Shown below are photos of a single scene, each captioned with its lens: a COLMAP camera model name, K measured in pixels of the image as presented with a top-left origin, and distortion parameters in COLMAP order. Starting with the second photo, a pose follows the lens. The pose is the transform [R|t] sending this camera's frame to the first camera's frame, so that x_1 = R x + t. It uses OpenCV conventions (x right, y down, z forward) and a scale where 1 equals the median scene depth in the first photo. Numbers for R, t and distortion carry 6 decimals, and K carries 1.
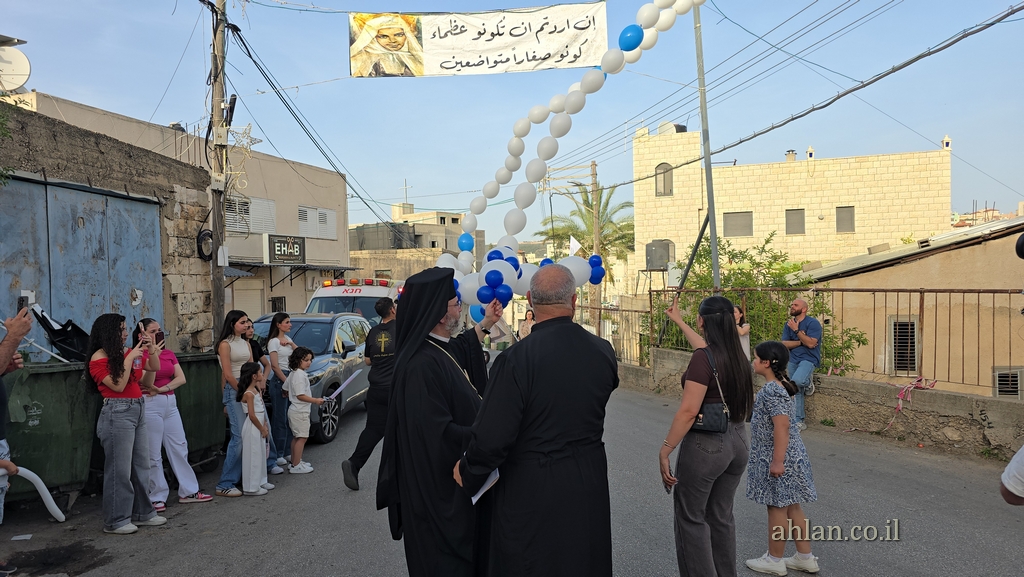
lens RADIAL K [[697.2, 0, 477.5], [0, 697.2, 293.9], [0, 0, 1]] dist [0.071704, -0.072138]
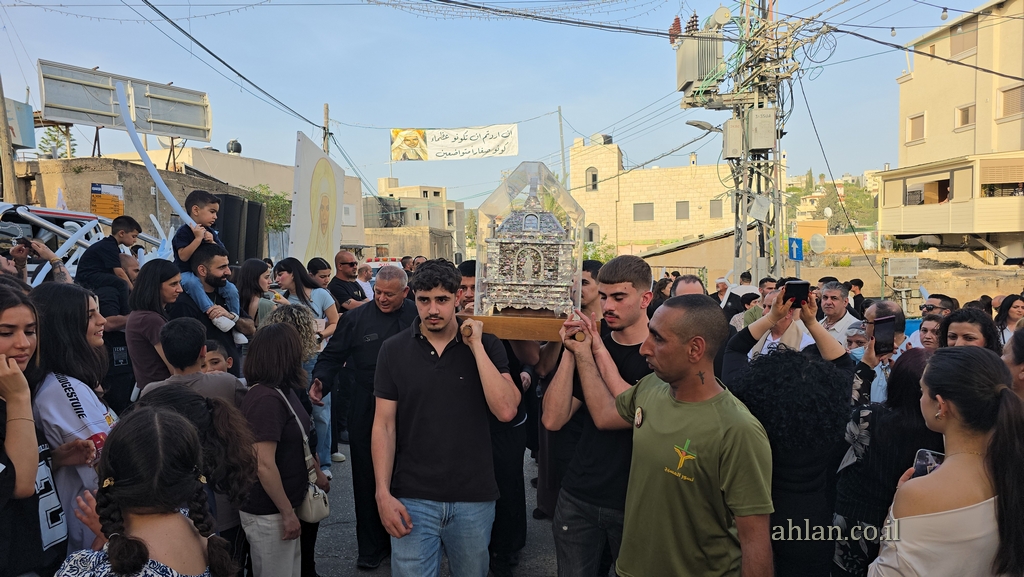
lens RADIAL K [[701.7, 0, 500.7], [0, 701.7, 296.4], [0, 0, 1]] dist [0.074586, -0.076482]
pose [[0.998166, -0.009567, 0.059773, 0.008257], [0.006324, 0.998510, 0.054209, -0.025570], [-0.060203, -0.053732, 0.996739, -1.056658]]
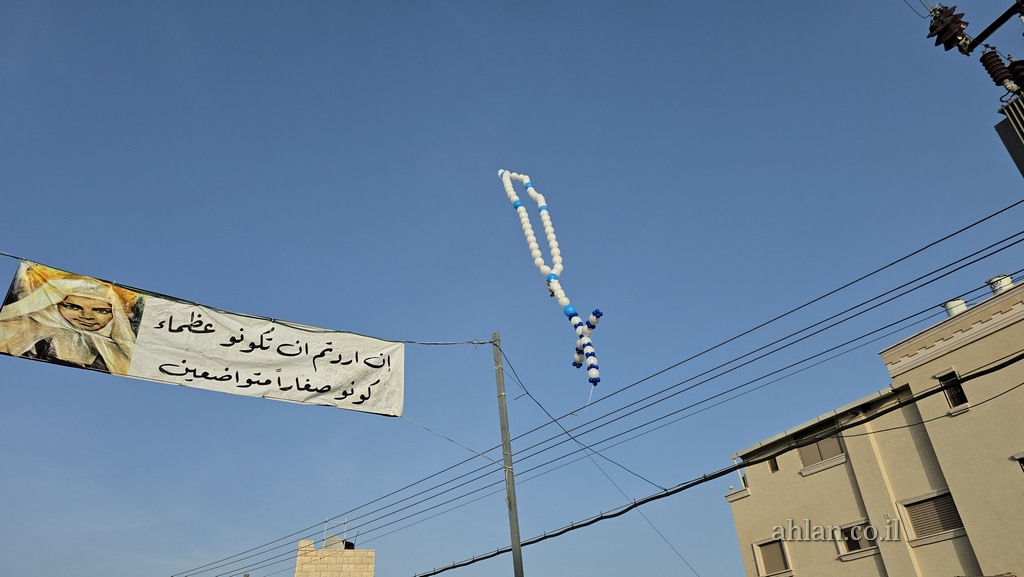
lens RADIAL K [[695.7, 0, 512.0], [0, 695.7, 288.5], [0, 0, 1]] dist [0.100756, -0.105446]
pose [[0.853667, 0.275475, 0.442003, -0.083818], [0.021924, 0.828909, -0.558953, -0.016654], [-0.520358, 0.486850, 0.701573, 0.343296]]
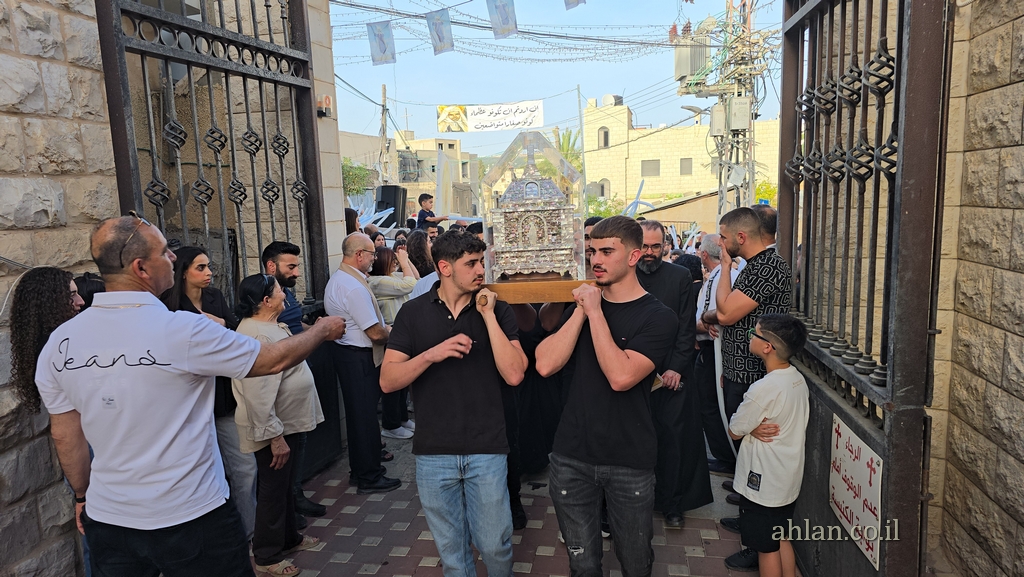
lens RADIAL K [[701.7, 0, 500.7], [0, 701.7, 296.4], [0, 0, 1]] dist [0.074586, -0.076482]
pose [[0.998764, -0.014931, 0.047419, -0.087397], [0.008881, 0.992077, 0.125317, -0.048191], [-0.048914, -0.124741, 0.990983, -1.486105]]
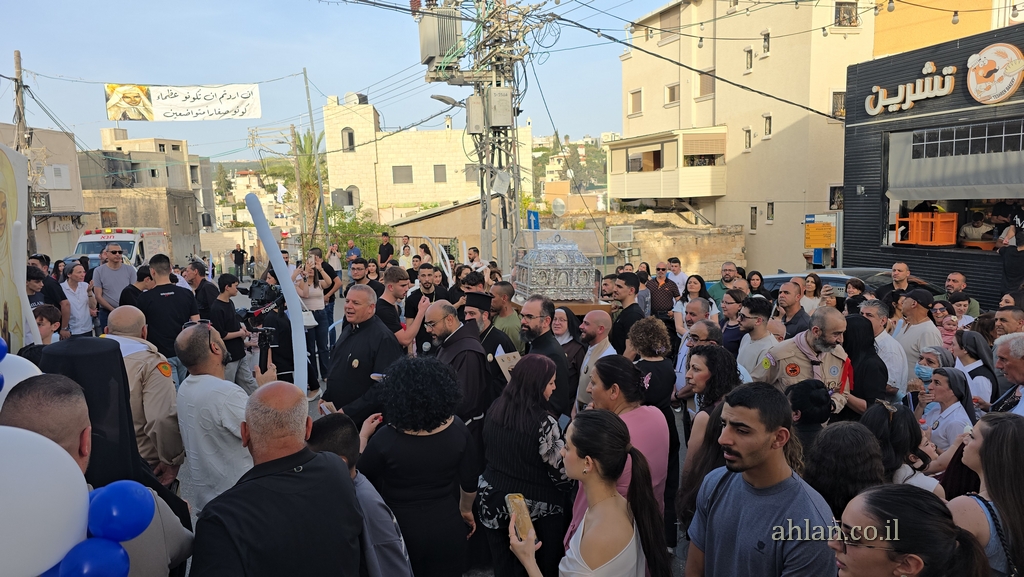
lens RADIAL K [[701.7, 0, 500.7], [0, 701.7, 296.4], [0, 0, 1]] dist [0.074586, -0.076482]
pose [[0.925489, -0.064780, 0.373195, 0.035651], [0.021204, 0.992582, 0.119711, -0.060656], [-0.378181, -0.102878, 0.919997, -1.070744]]
